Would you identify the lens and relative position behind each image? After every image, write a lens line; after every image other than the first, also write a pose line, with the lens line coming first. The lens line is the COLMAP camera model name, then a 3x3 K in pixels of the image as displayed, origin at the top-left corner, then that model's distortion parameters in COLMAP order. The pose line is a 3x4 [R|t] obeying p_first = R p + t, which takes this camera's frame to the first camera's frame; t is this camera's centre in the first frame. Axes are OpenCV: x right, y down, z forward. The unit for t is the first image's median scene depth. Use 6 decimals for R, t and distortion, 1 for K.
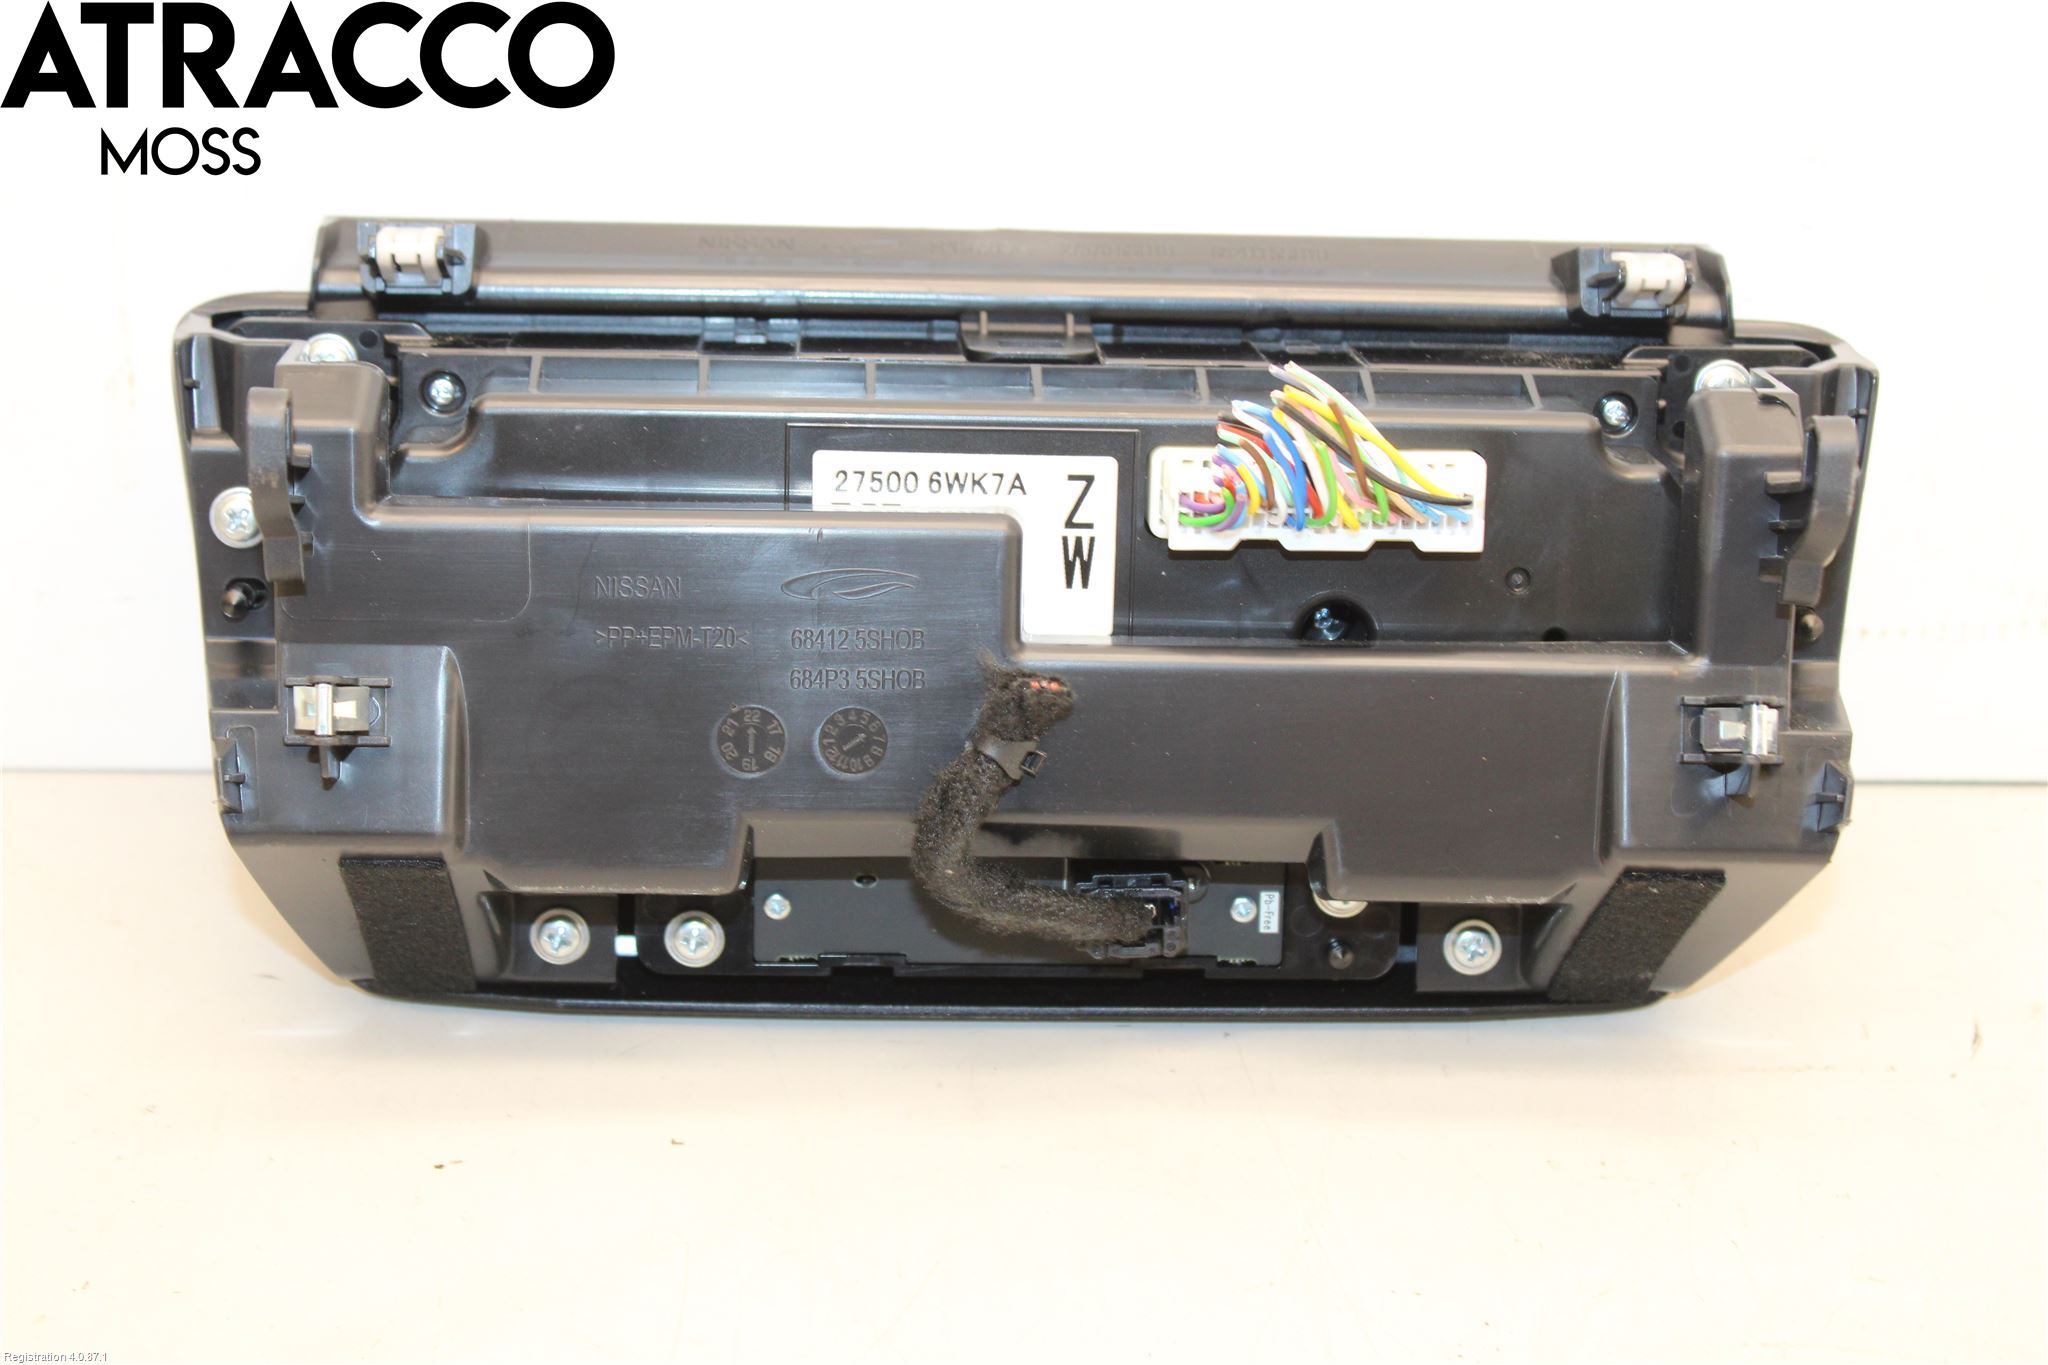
lens RADIAL K [[3863.2, 0, 1024.0], [0, 3863.2, 682.5], [0, 0, 1]] dist [0.012917, 0.003750]
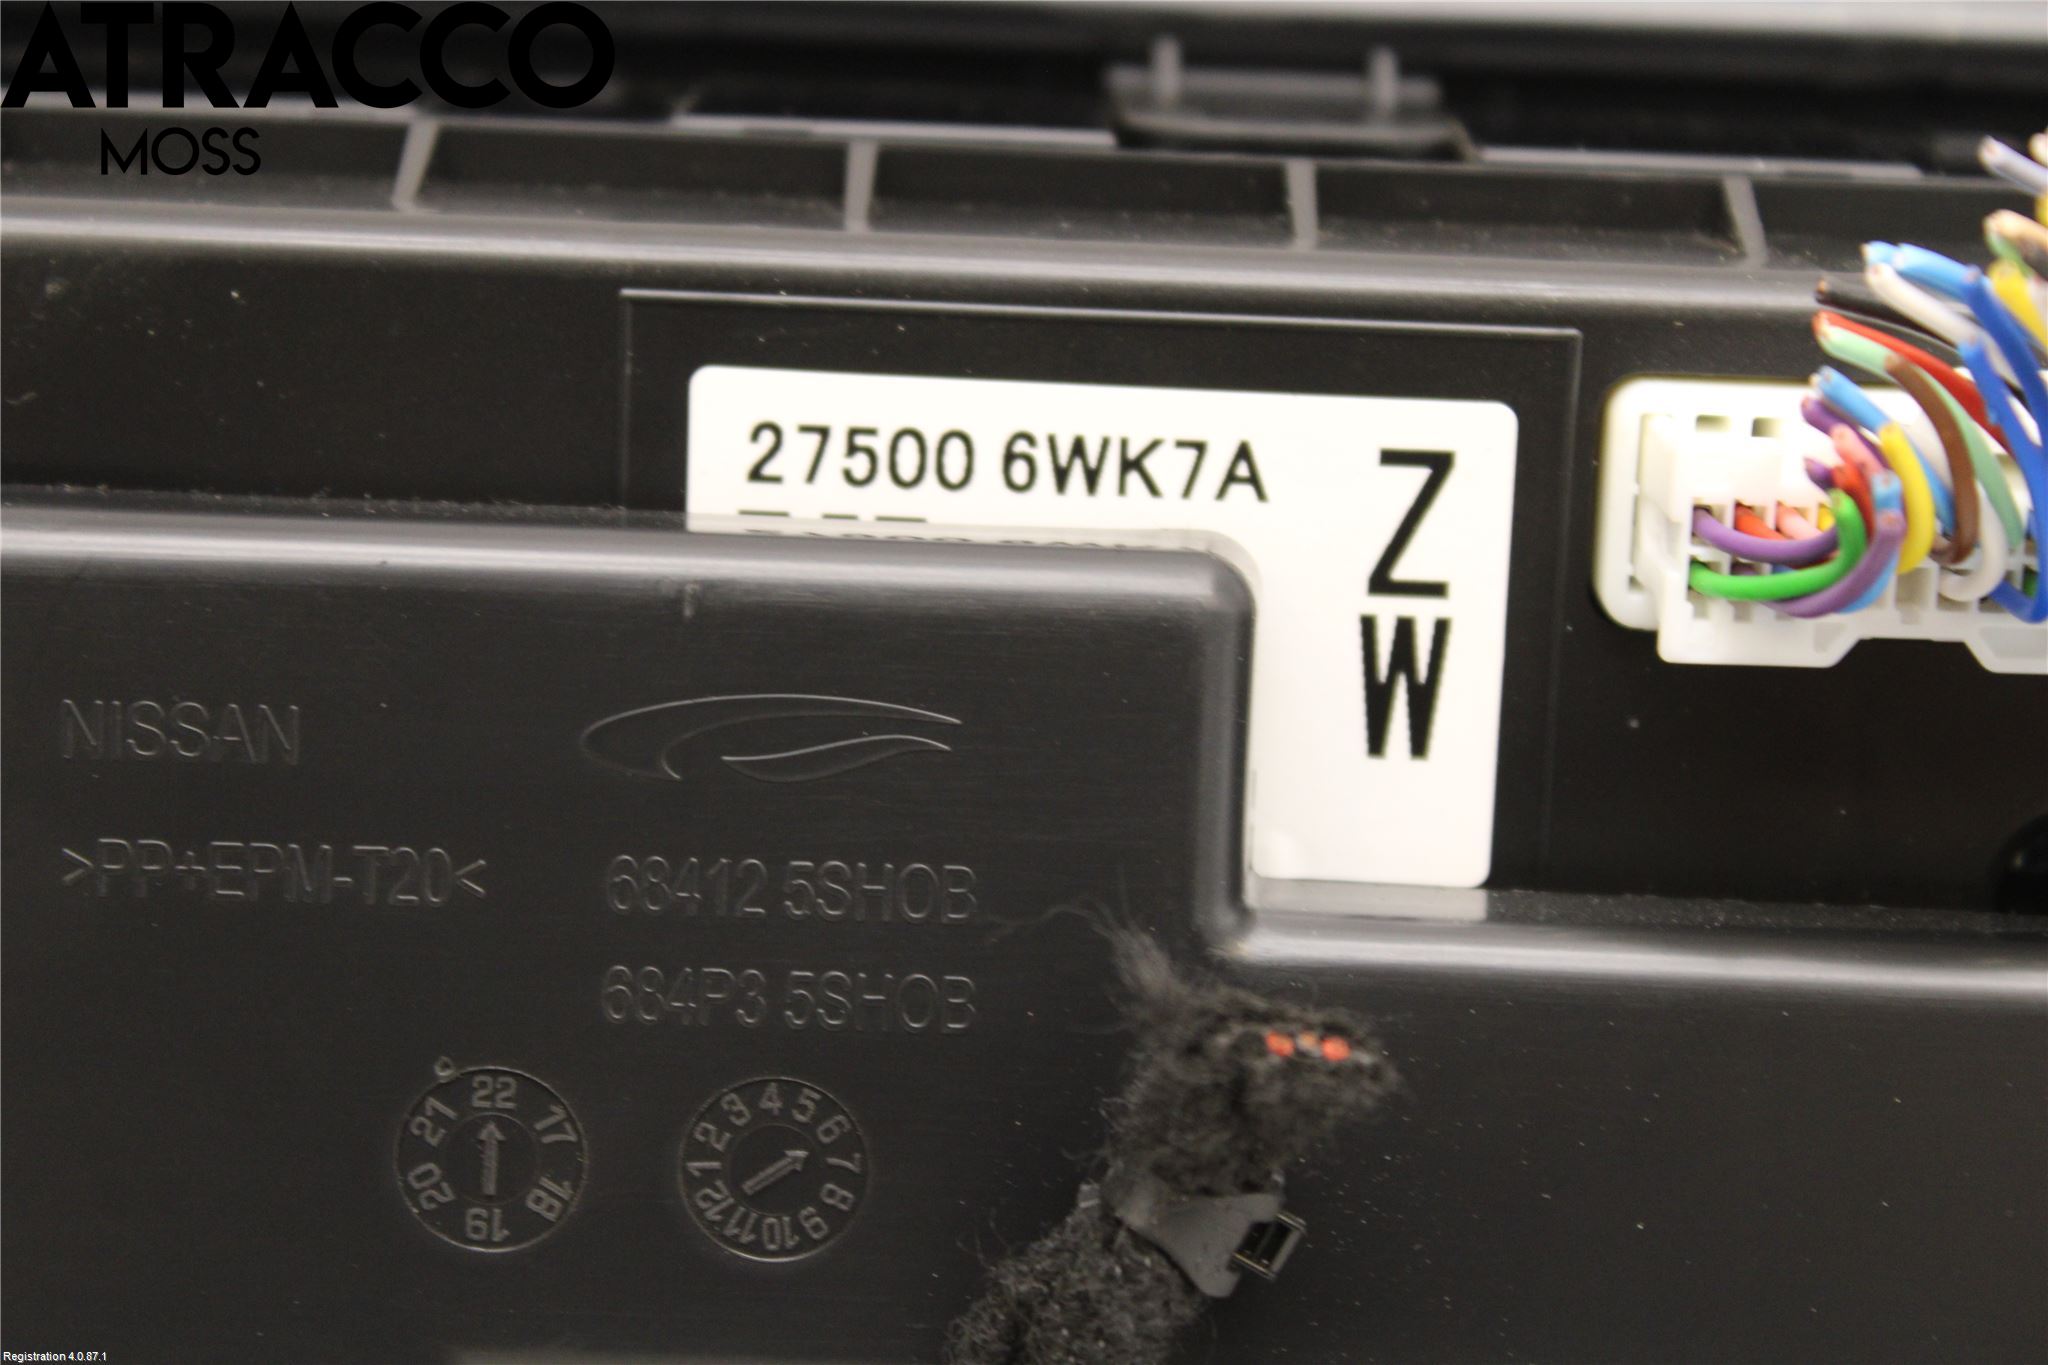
lens RADIAL K [[5533.6, 0, 1024.0], [0, 5533.6, 682.5], [0, 0, 1]] dist [0.005672, -0.184307]
pose [[0.998924, 0.025191, -0.038951, -0.001522], [-0.025891, 0.999511, -0.017556, -0.021740], [0.038490, 0.018546, 0.999087, 0.478821]]
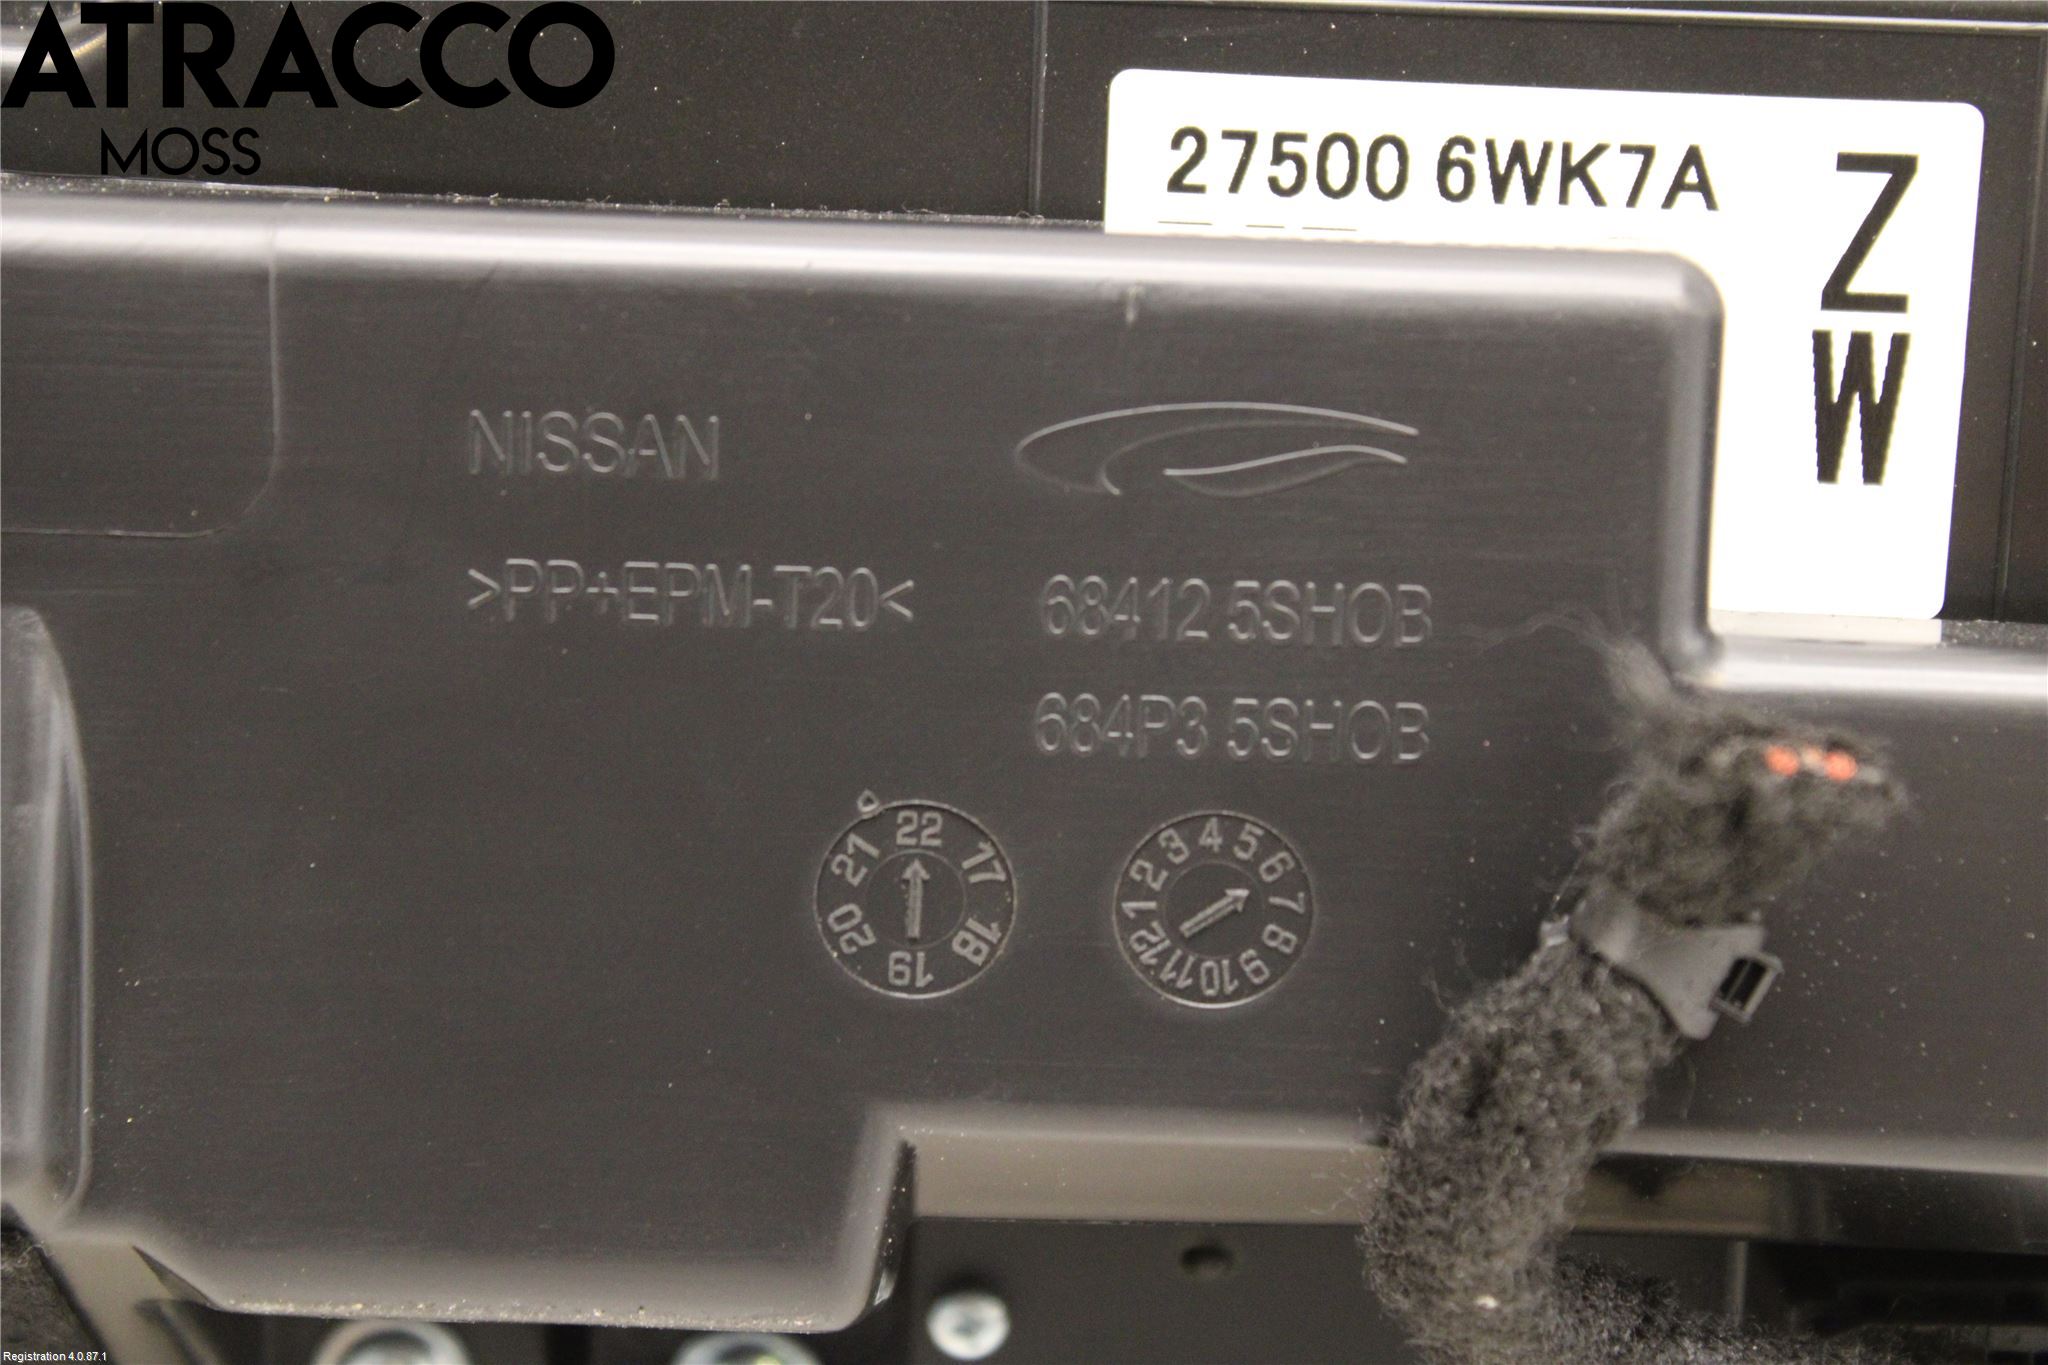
lens RADIAL K [[5533.6, 0, 1024.0], [0, 5533.6, 682.5], [0, 0, 1]] dist [0.005672, -0.184307]
pose [[0.998594, 0.022184, -0.048134, -0.037401], [-0.022281, 0.999751, -0.001481, -0.003793], [0.048089, 0.002551, 0.998840, 0.505190]]
